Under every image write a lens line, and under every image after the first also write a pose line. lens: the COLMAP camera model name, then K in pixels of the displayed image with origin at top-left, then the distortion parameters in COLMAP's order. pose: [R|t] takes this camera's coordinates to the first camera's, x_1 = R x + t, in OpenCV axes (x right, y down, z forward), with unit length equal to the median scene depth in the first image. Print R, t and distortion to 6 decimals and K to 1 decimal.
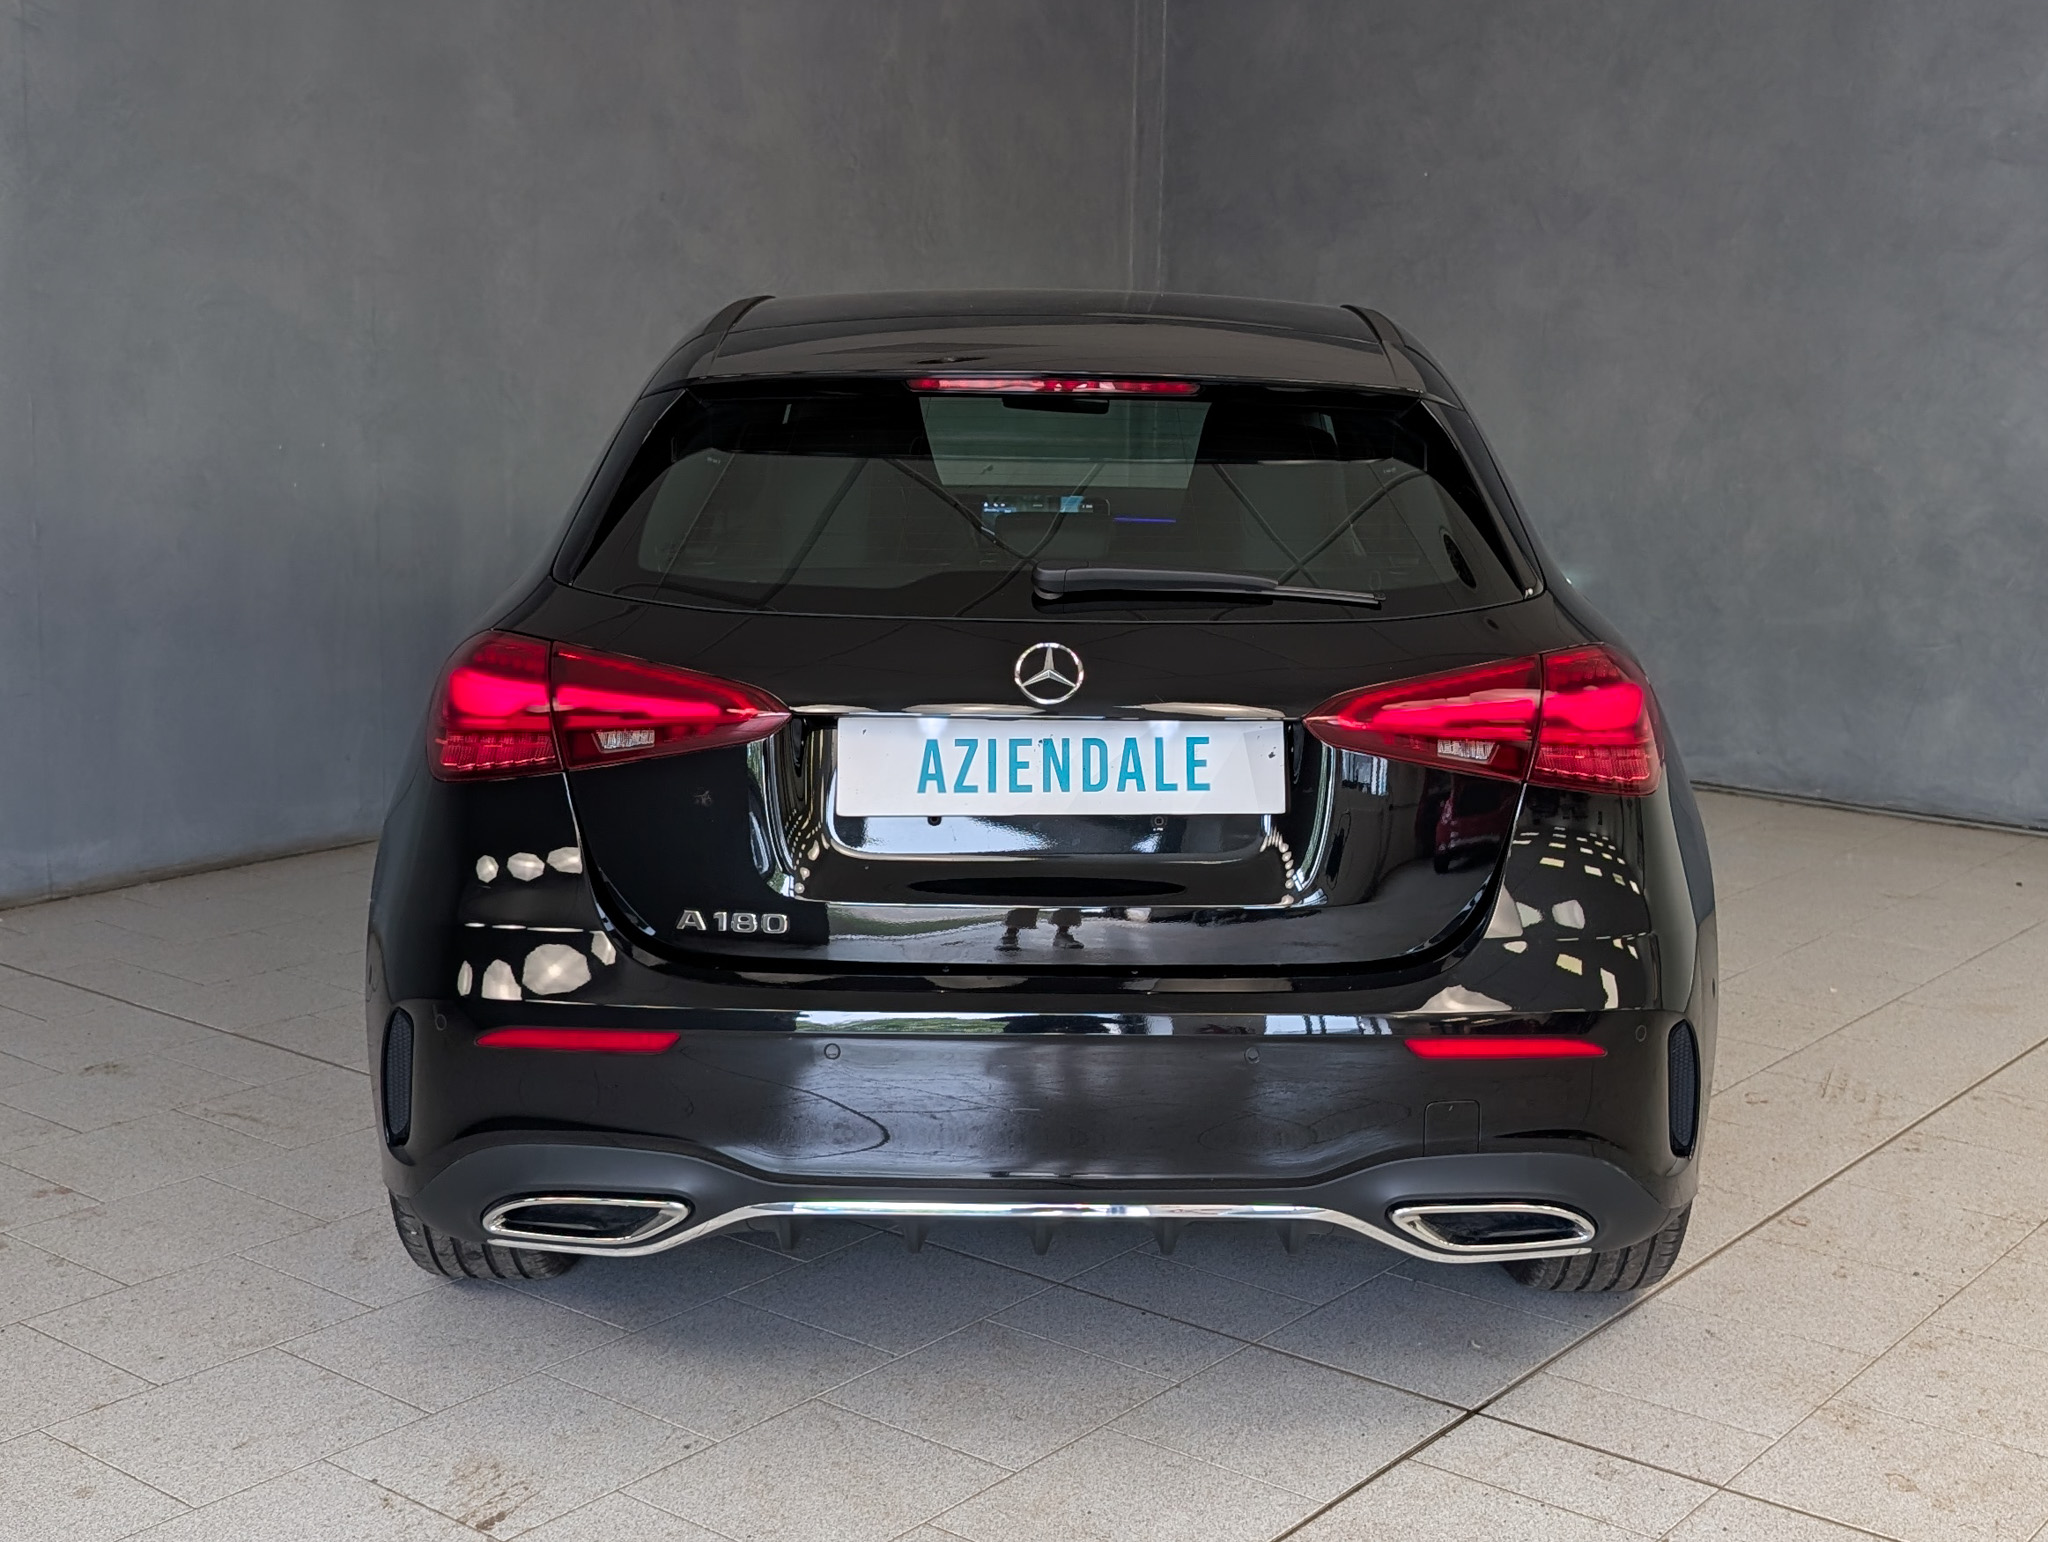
lens RADIAL K [[1479.8, 0, 1035.3], [0, 1479.8, 759.9], [0, 0, 1]] dist [0.006558, -0.000744]
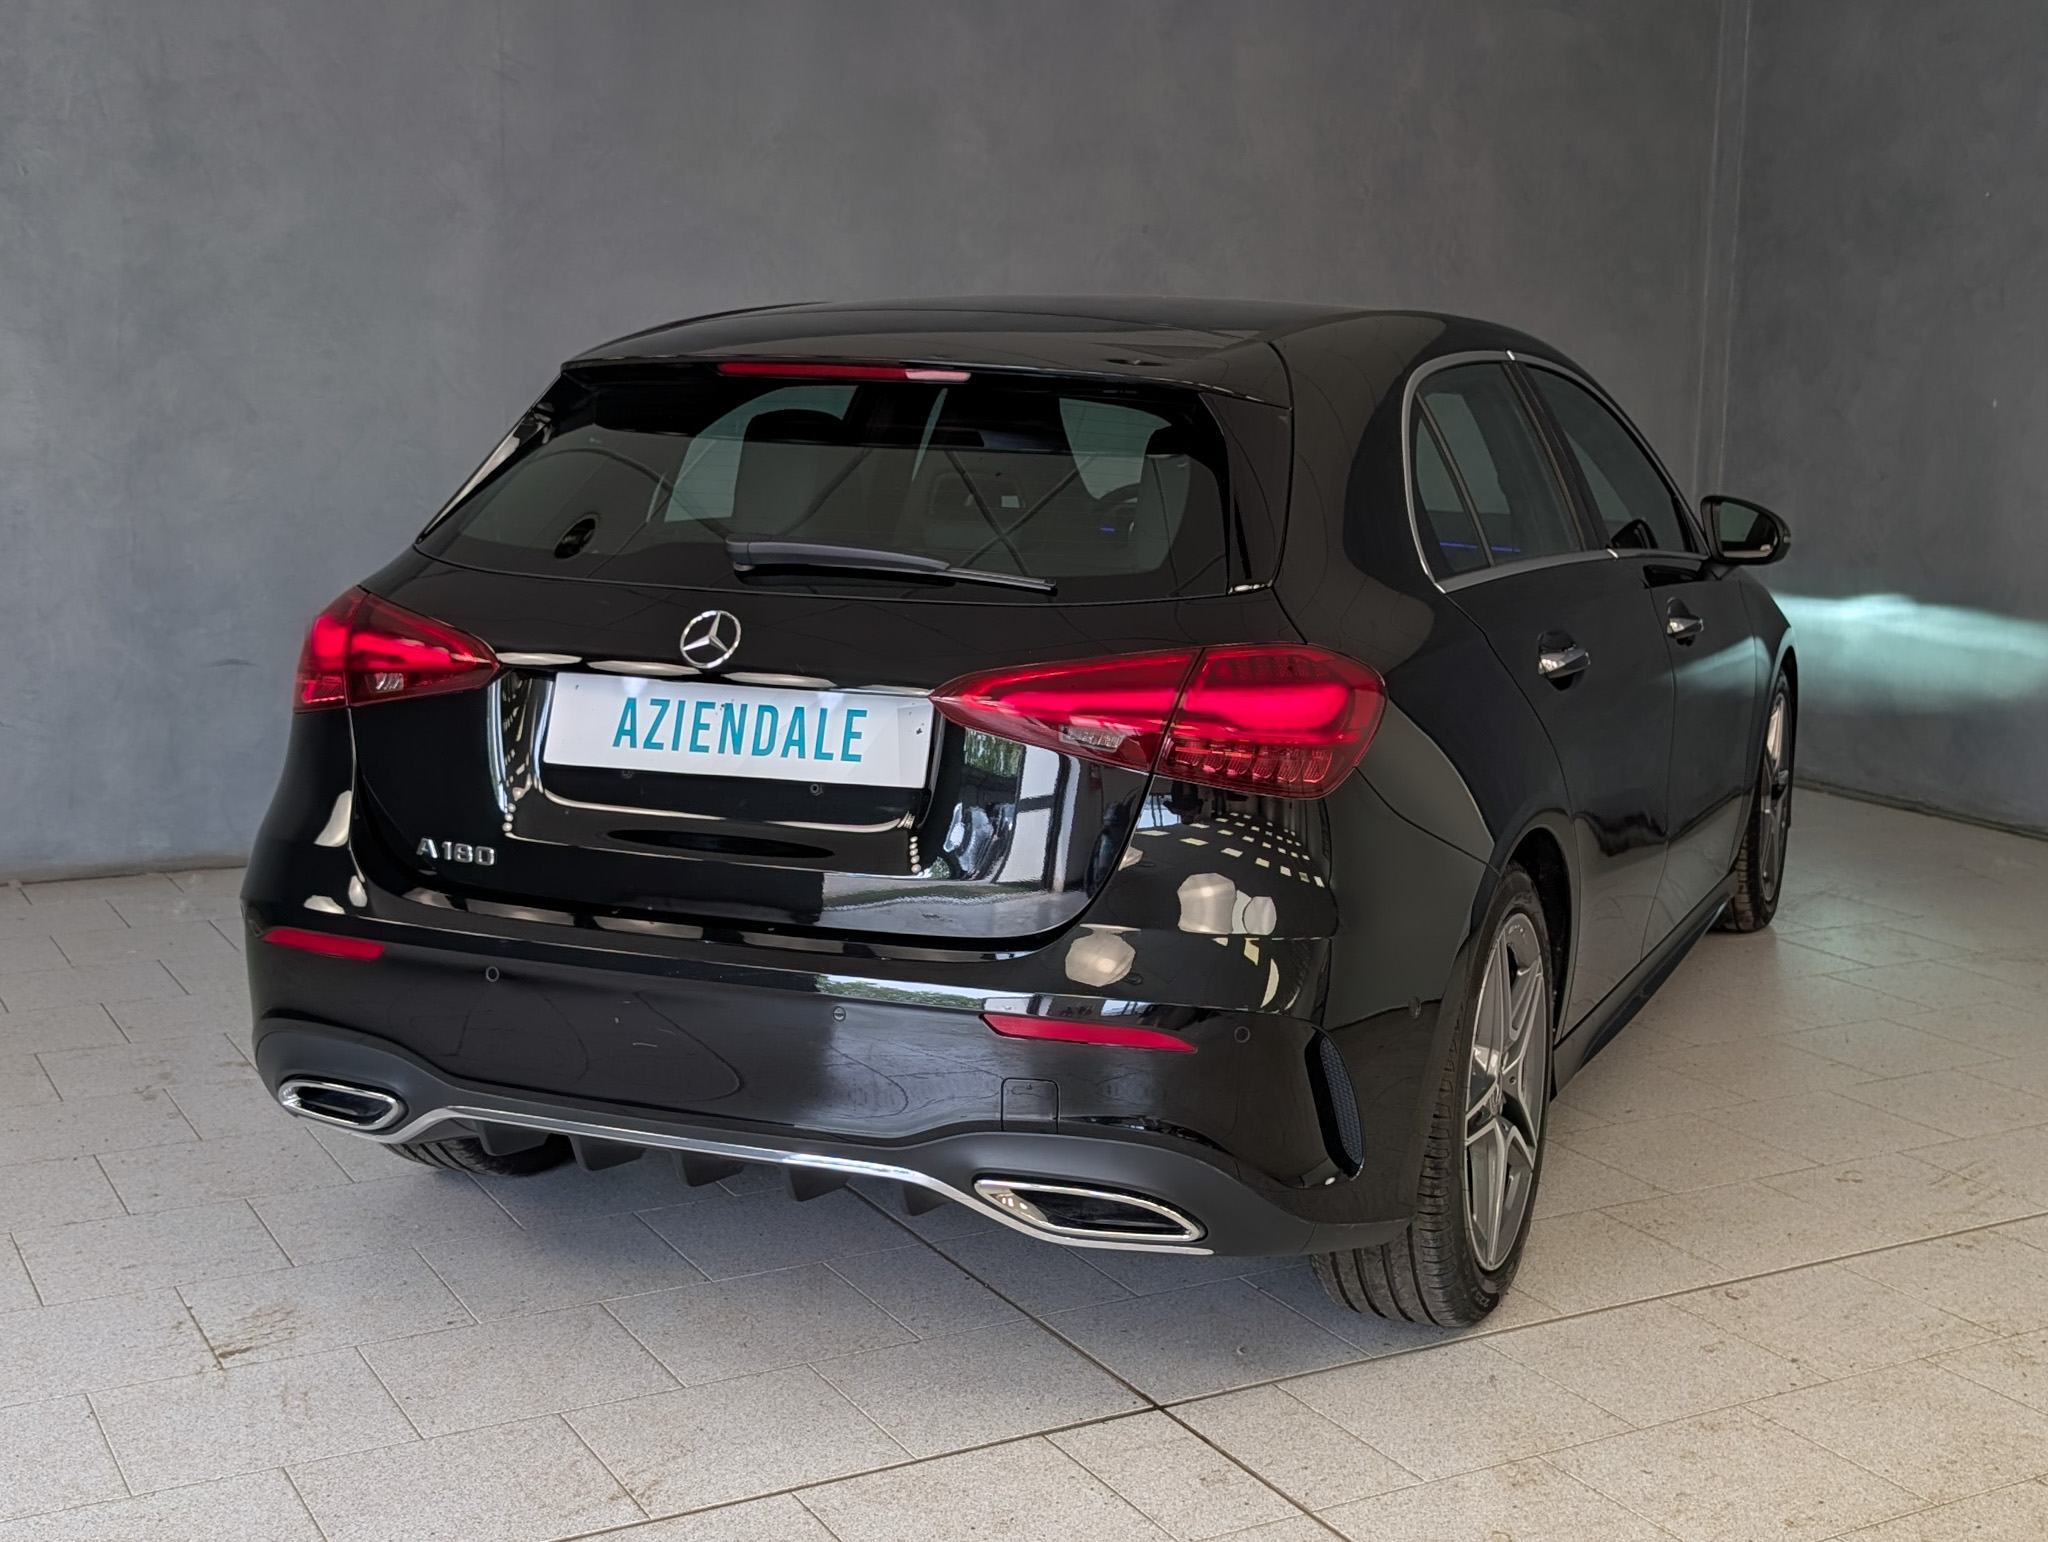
lens RADIAL K [[1411.4, 0, 1024.1], [0, 1411.4, 807.4], [0, 0, 1]] dist [0.011309, -0.000686]
pose [[0.975032, 0.076035, -0.208643, 0.429971], [-0.071092, 0.996985, 0.031101, 0.013416], [0.210379, -0.015491, 0.977497, 0.059155]]
